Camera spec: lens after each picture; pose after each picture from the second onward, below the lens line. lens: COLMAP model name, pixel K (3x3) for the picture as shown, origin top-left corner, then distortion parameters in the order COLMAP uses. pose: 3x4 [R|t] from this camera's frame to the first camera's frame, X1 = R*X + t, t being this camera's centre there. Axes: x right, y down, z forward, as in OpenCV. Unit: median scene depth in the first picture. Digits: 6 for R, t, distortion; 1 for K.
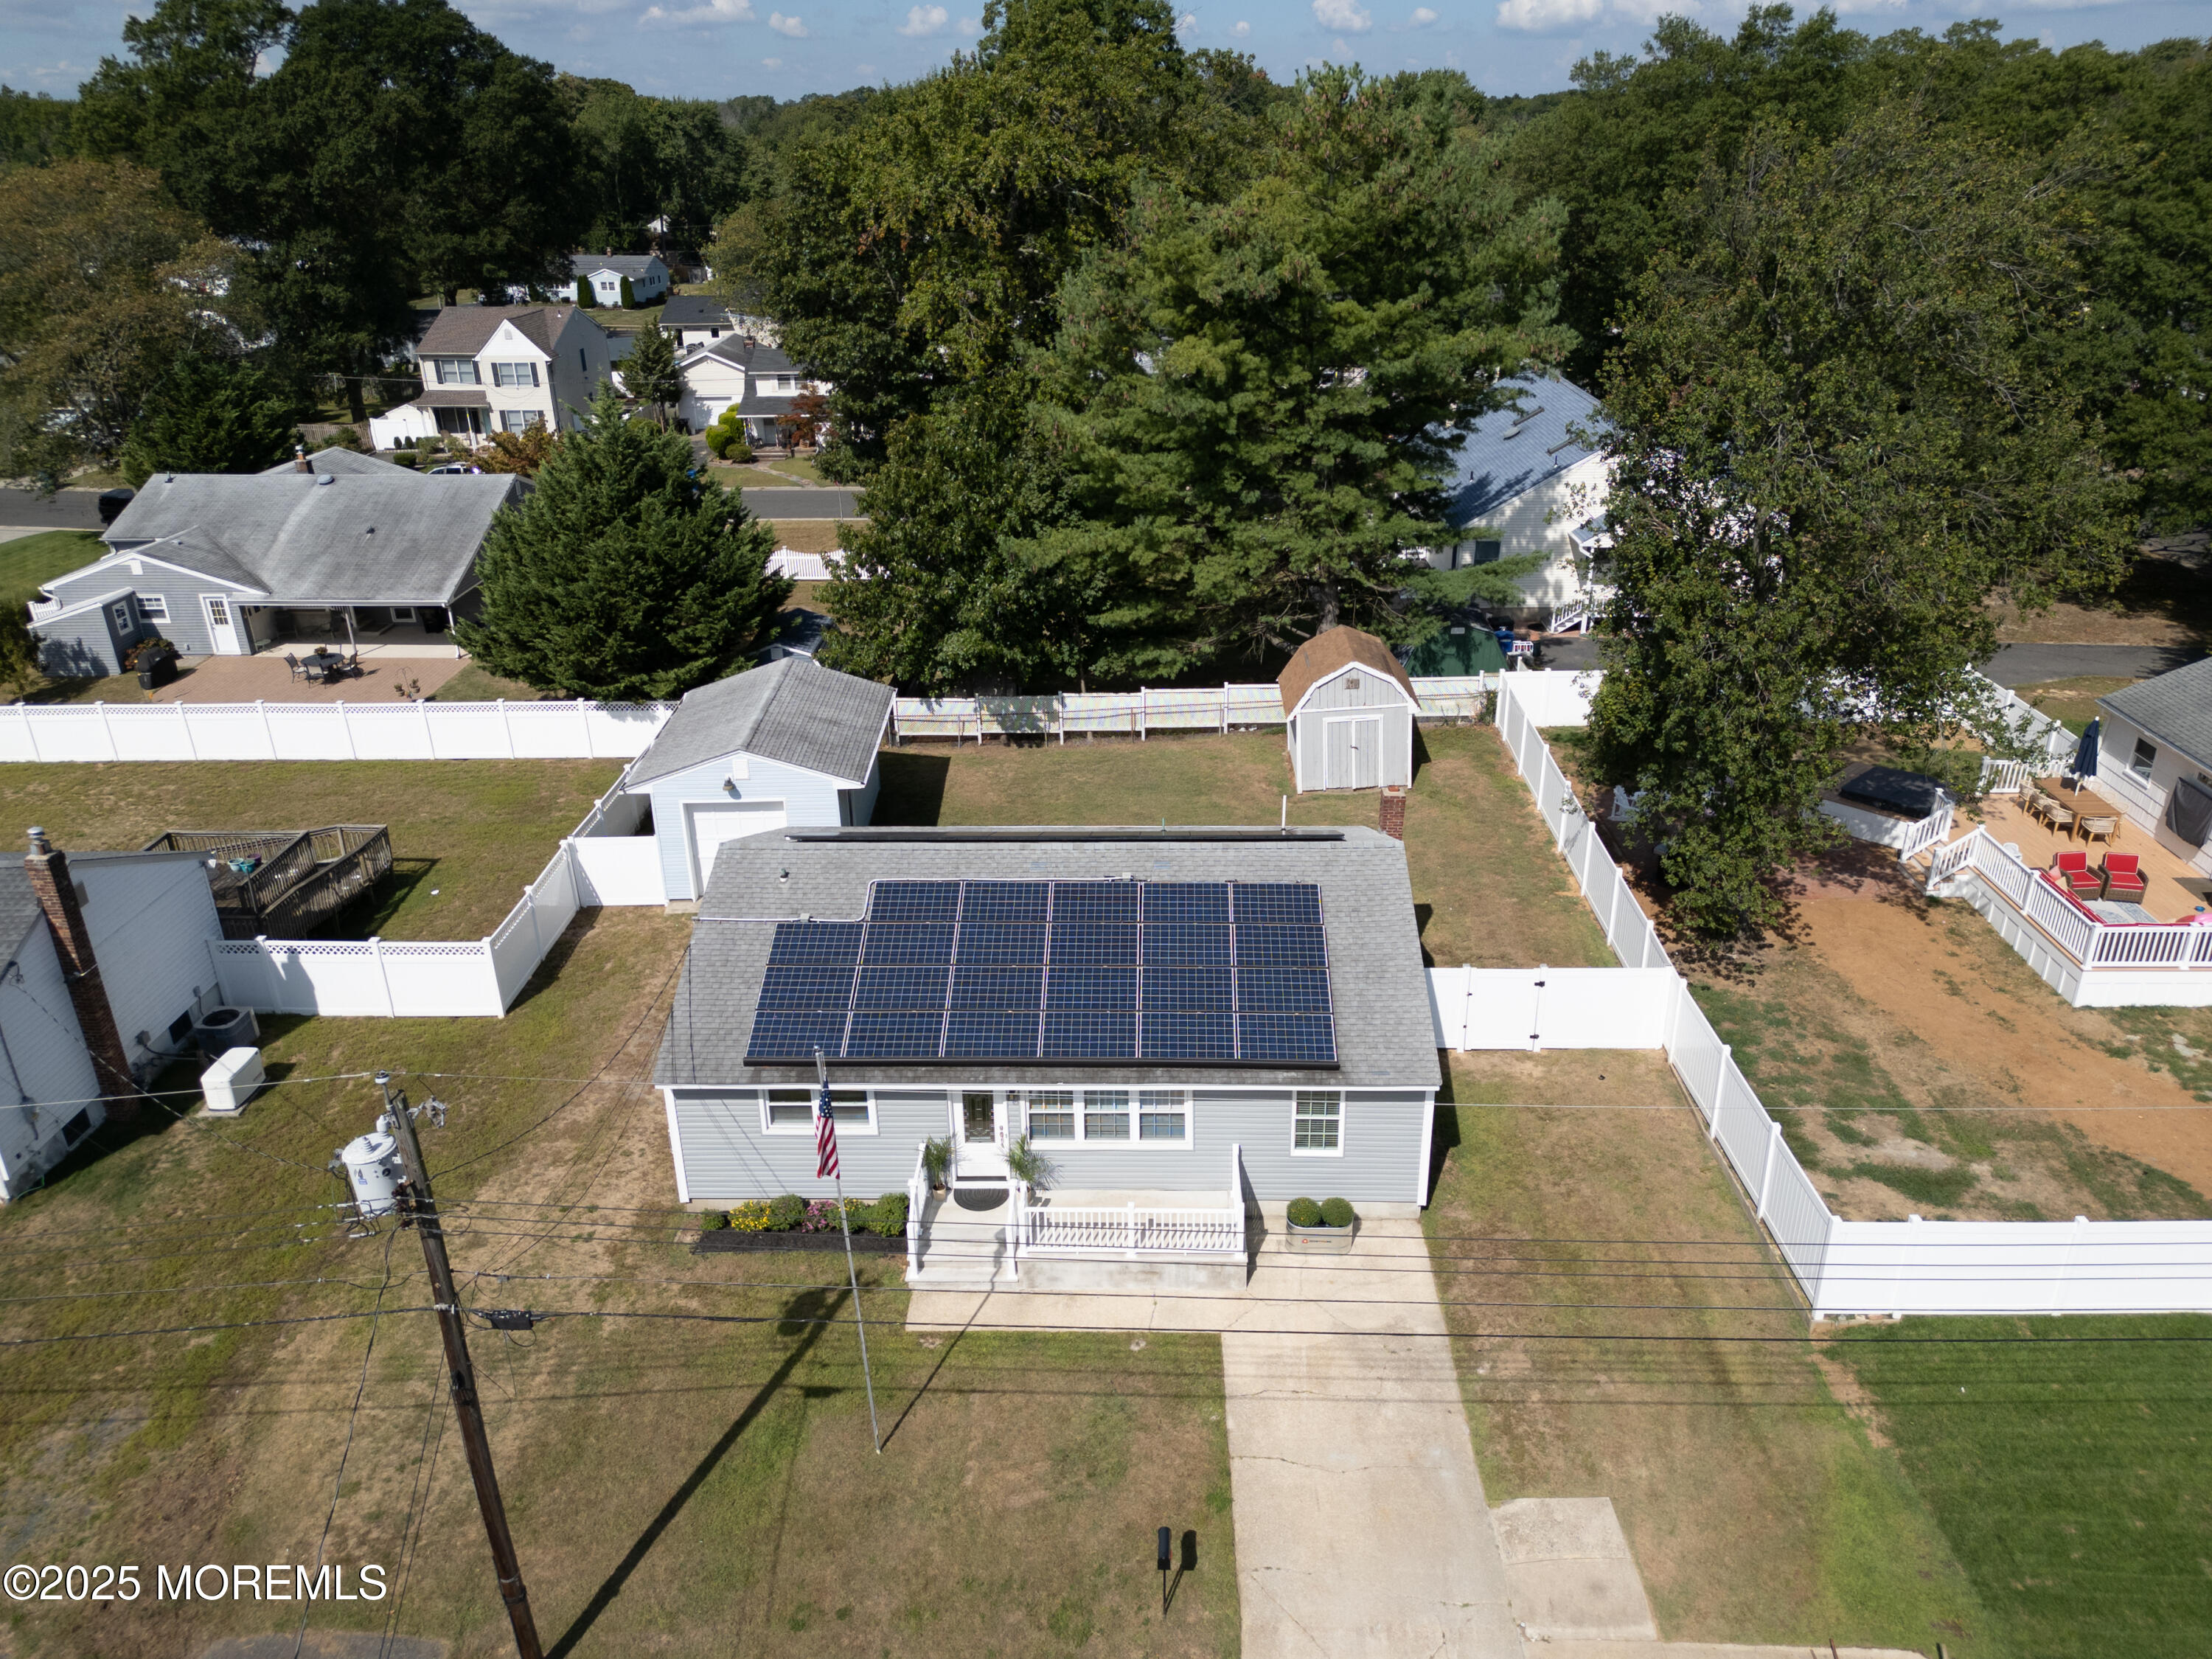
lens RADIAL K [[1576.2, 0, 1112.4], [0, 1576.2, 812.9], [0, 0, 1]] dist [0.063463, -0.059893]
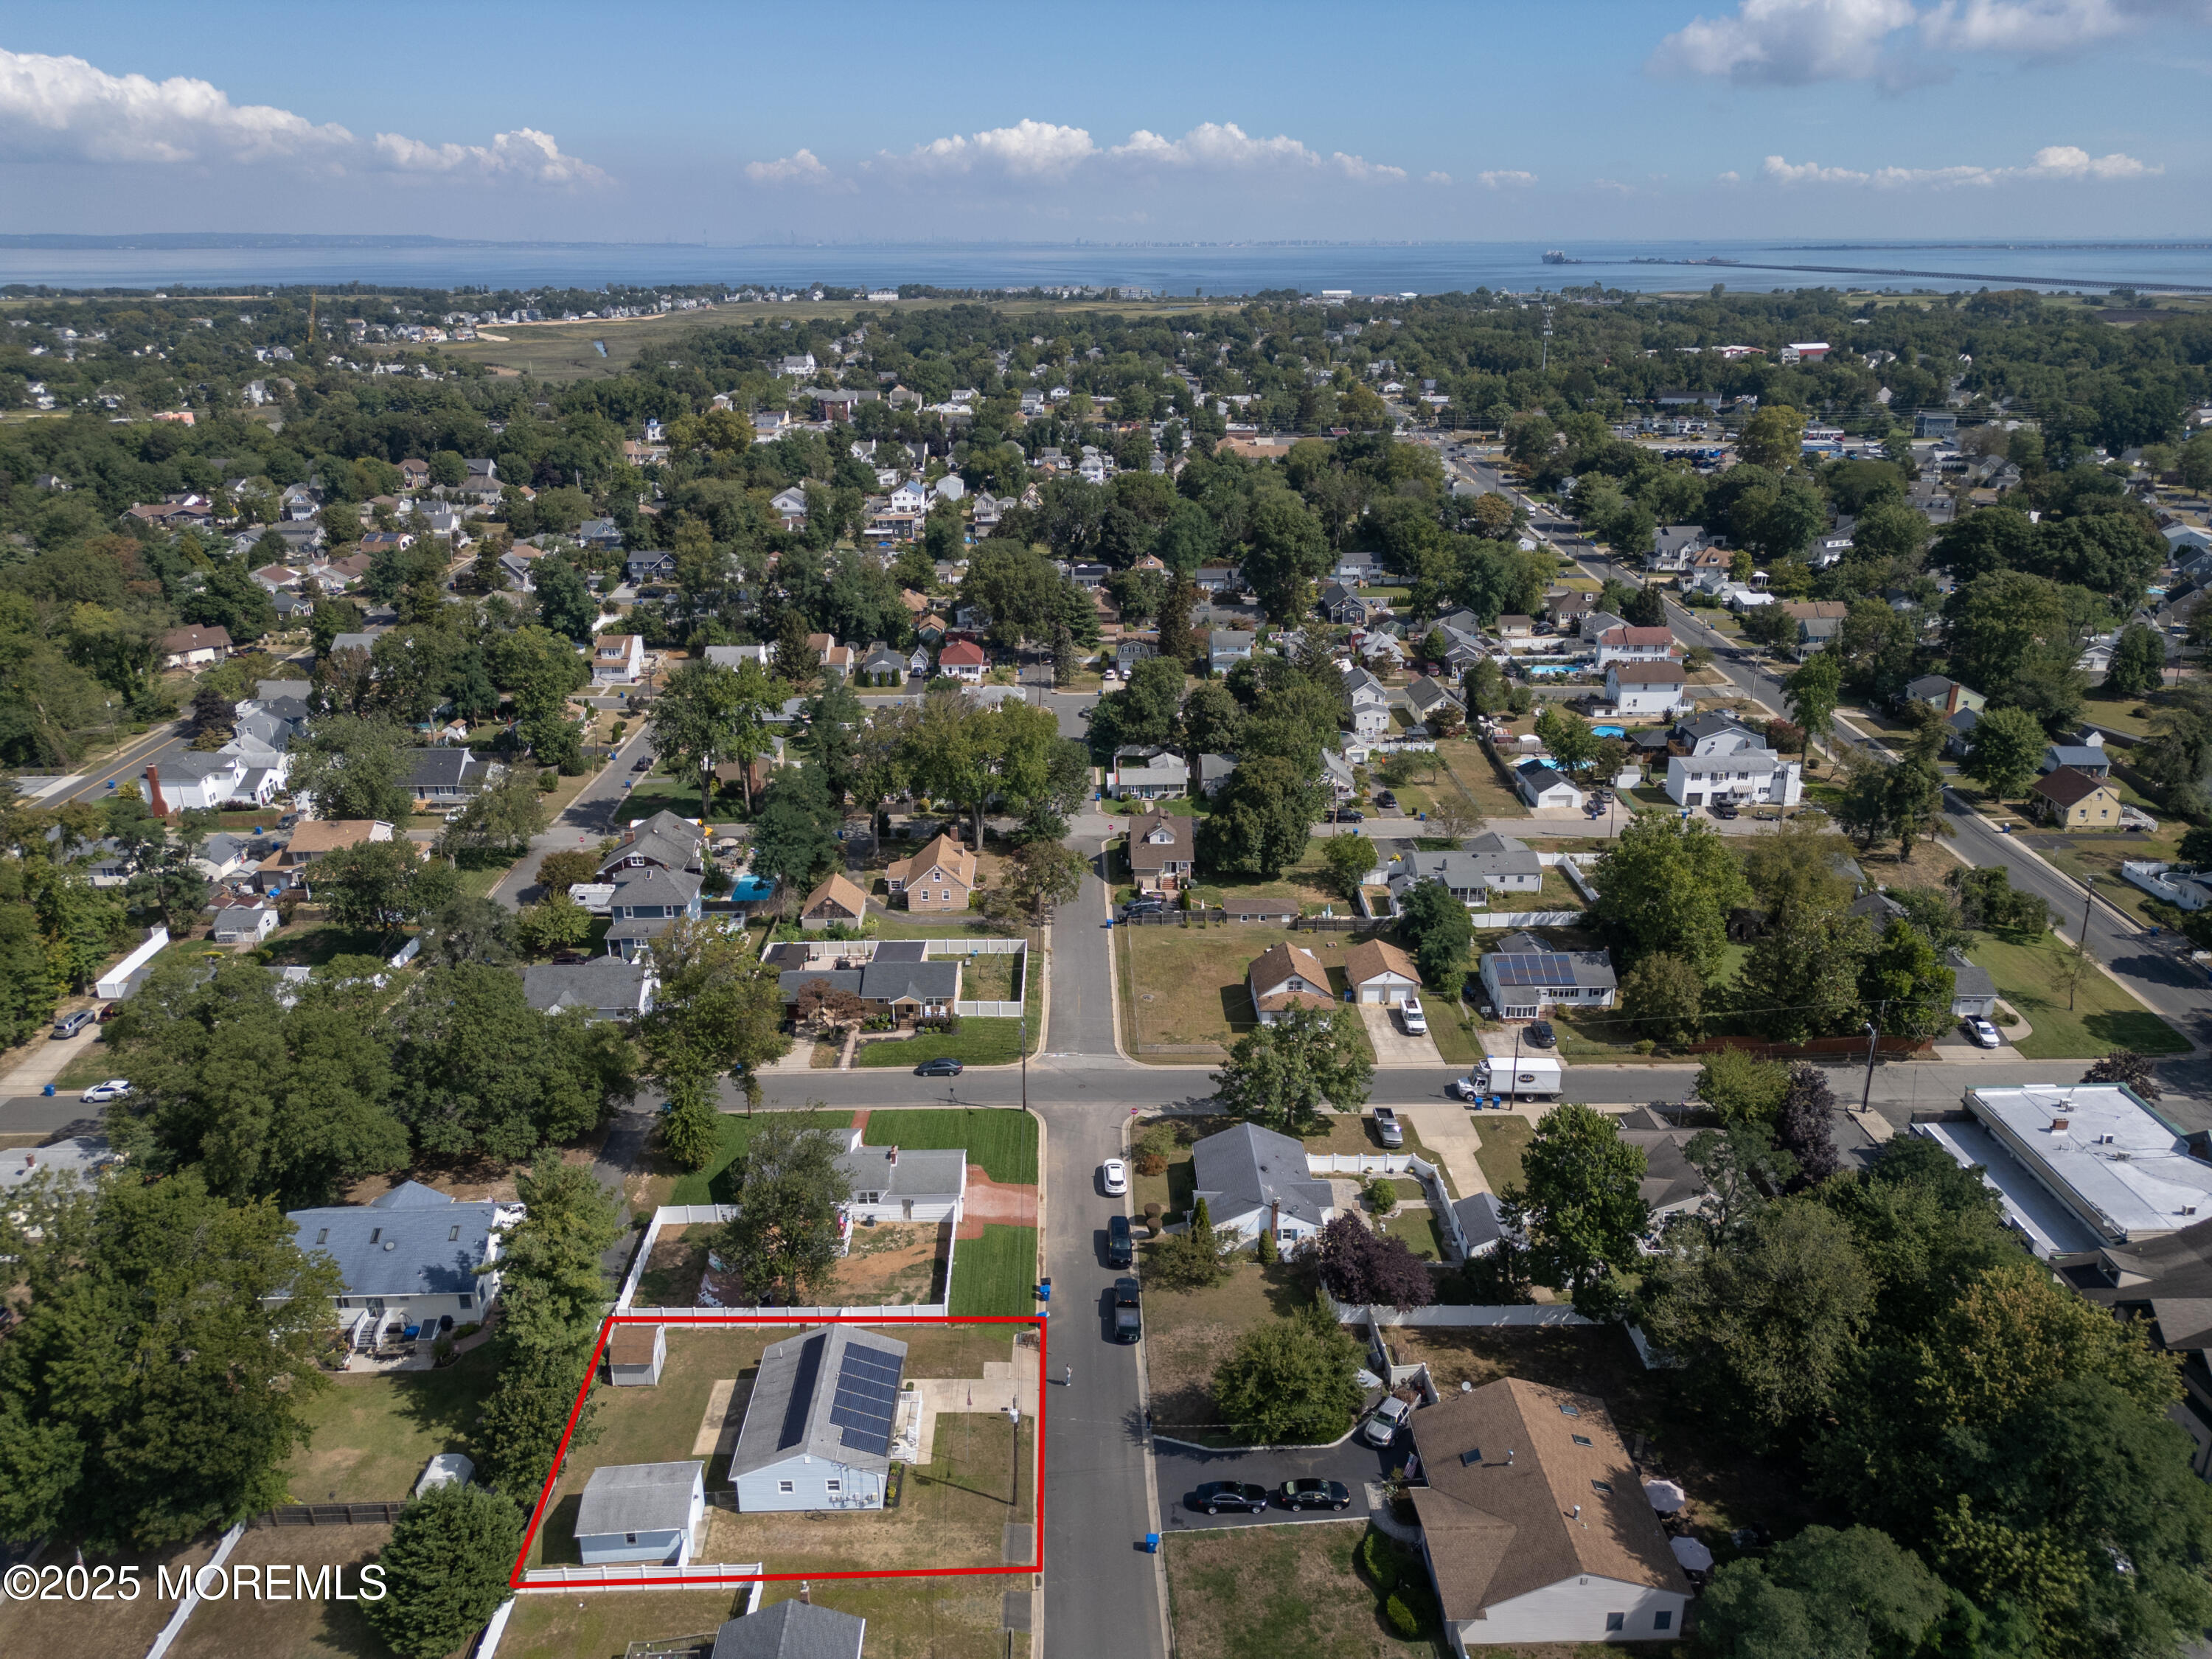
lens RADIAL K [[1553.3, 0, 1113.0], [0, 1553.3, 826.5], [0, 0, 1]] dist [0.069628, -0.068456]
pose [[-0.050878, -0.346401, 0.936706, -3.490844], [0.406459, 0.849547, 0.336246, -2.343327], [-0.912251, 0.397840, 0.097575, -0.558371]]
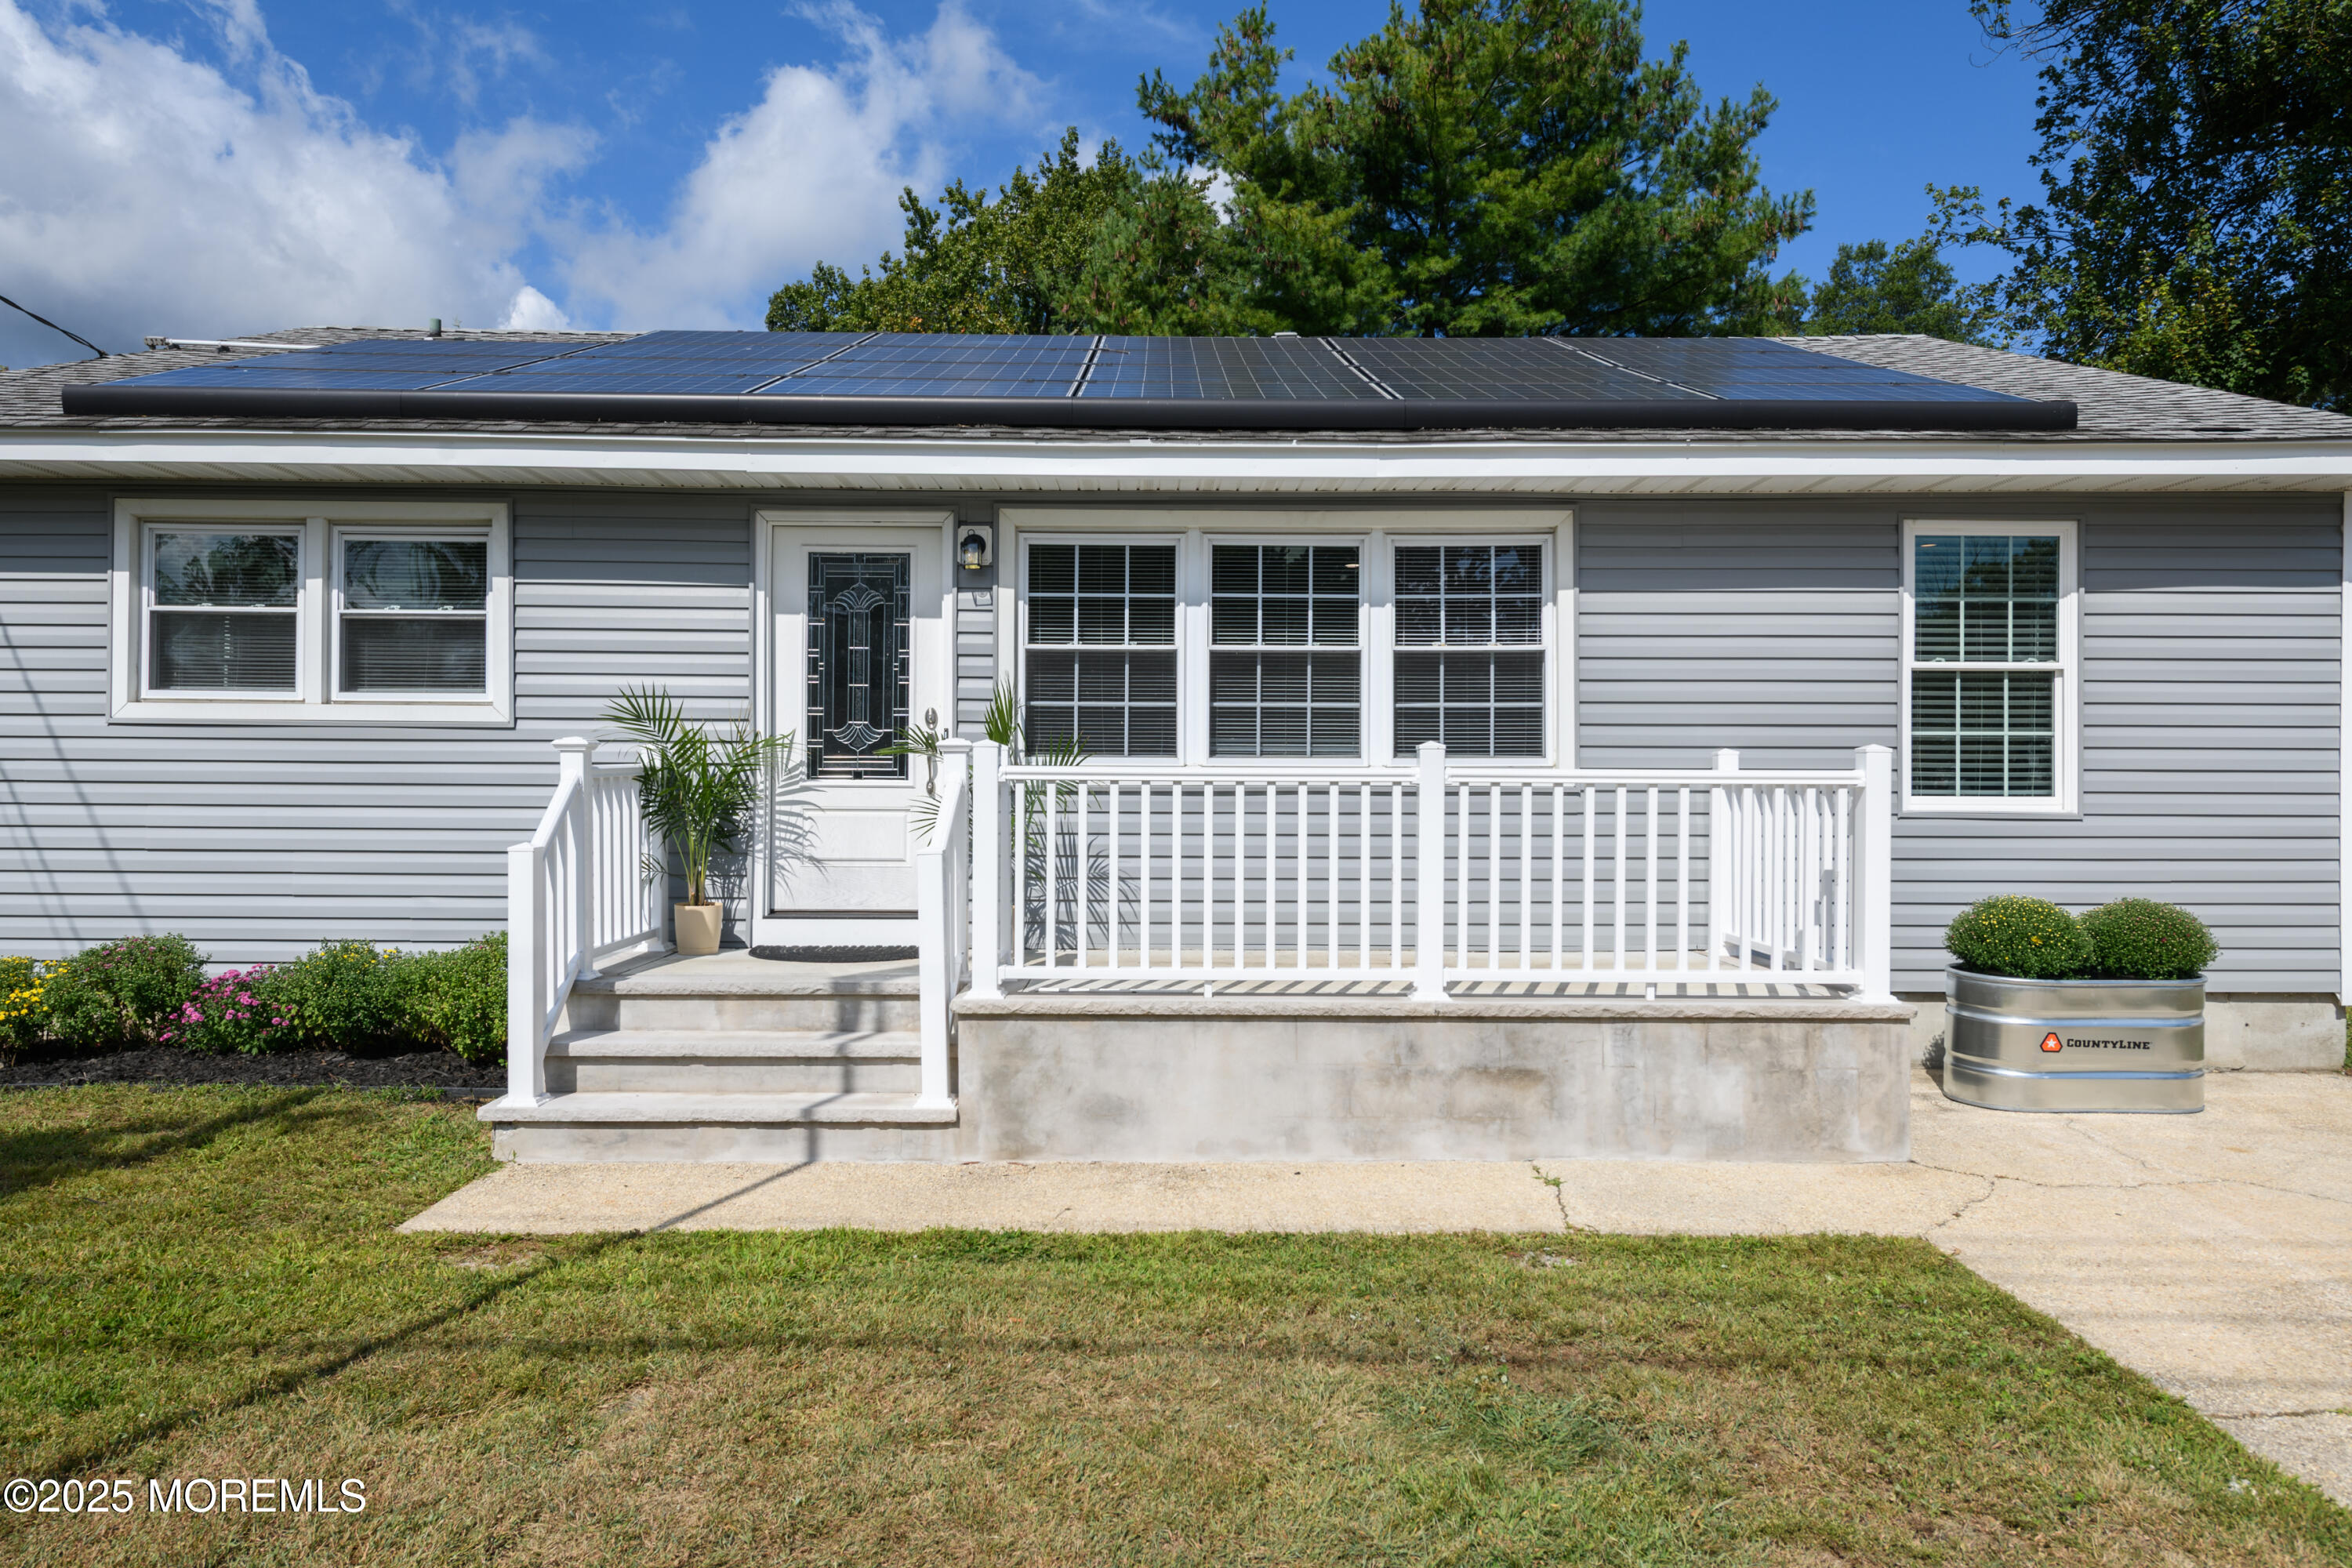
lens RADIAL K [[1542.5, 0, 1161.6], [0, 1542.5, 775.9], [0, 0, 1]] dist [0.016432, -0.003409]
pose [[0.999337, 0.018188, 0.031536, -0.037226], [-0.003770, 0.913303, -0.407264, 0.344622], [-0.036209, 0.406875, 0.912766, 0.769719]]
